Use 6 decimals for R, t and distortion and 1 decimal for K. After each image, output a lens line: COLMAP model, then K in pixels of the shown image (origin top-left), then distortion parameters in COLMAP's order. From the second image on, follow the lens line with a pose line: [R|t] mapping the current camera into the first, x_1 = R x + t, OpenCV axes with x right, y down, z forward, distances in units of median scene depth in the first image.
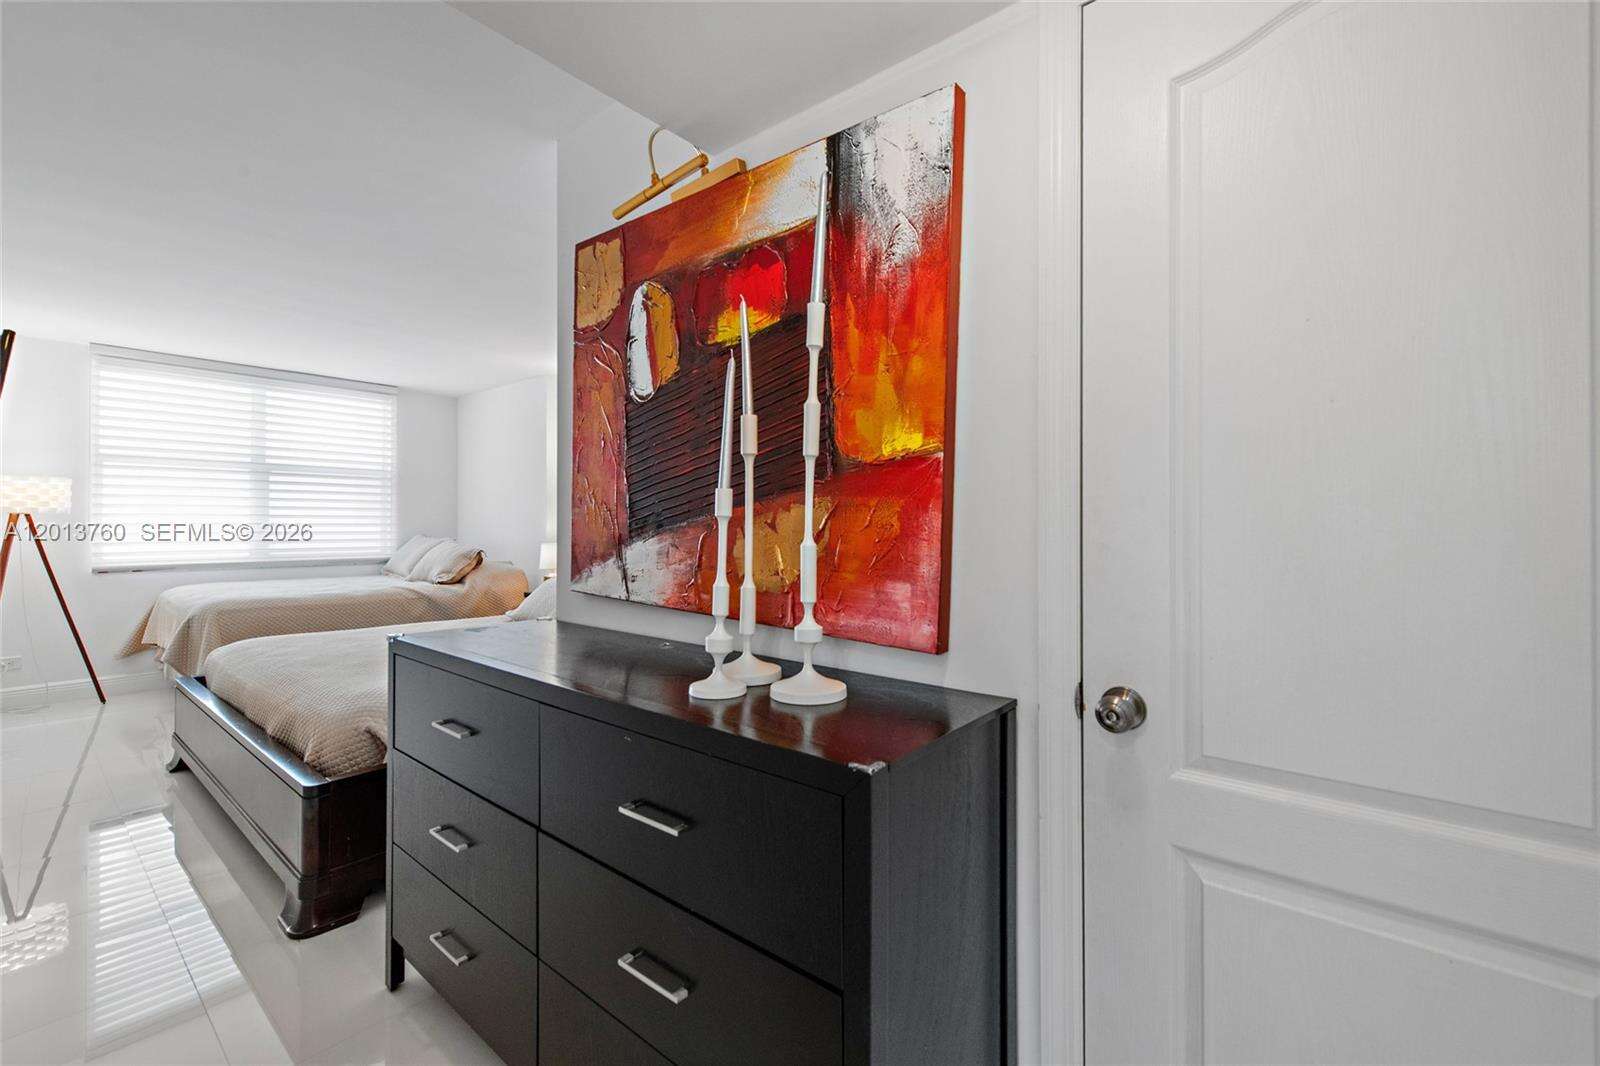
lens RADIAL K [[667.3, 0, 799.1], [0, 667.3, 528.9], [0, 0, 1]] dist [0.012382, -0.004347]
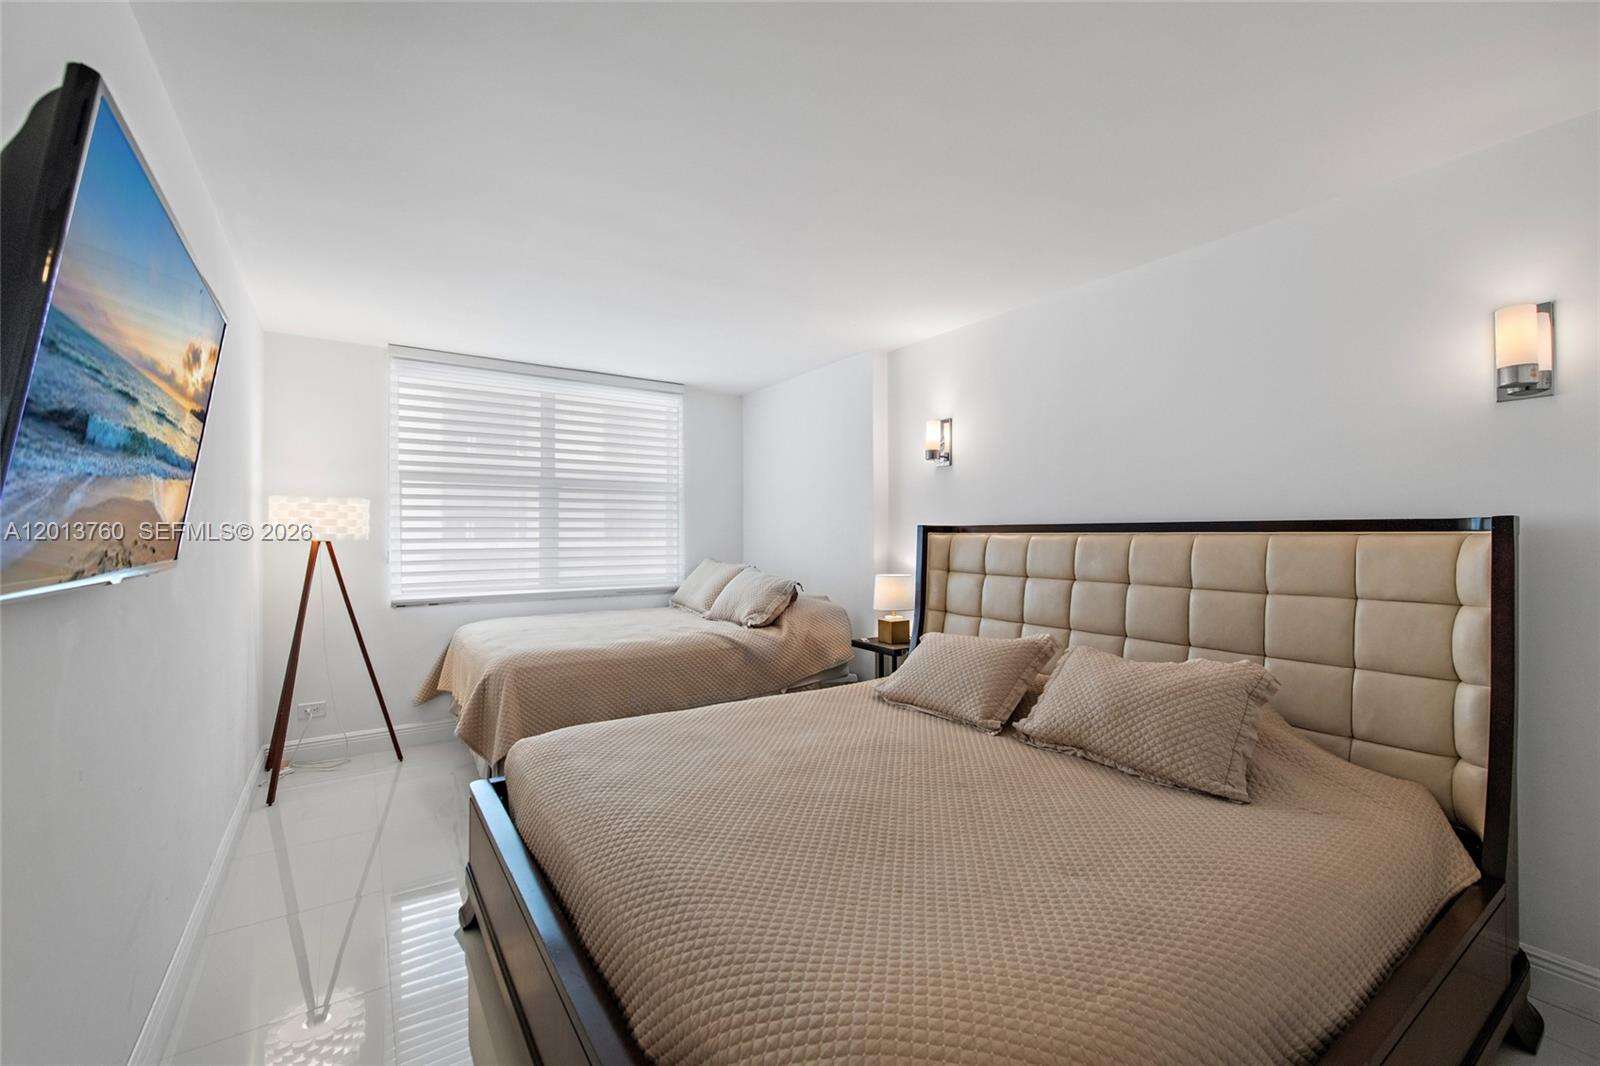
lens RADIAL K [[667.3, 0, 812.7], [0, 667.3, 534.3], [0, 0, 1]] dist [0.012382, -0.004347]
pose [[0.963195, -0.006859, -0.268717, -0.263752], [0.004377, 0.999942, -0.009834, -0.016411], [0.268769, 0.008296, 0.963169, 0.281687]]
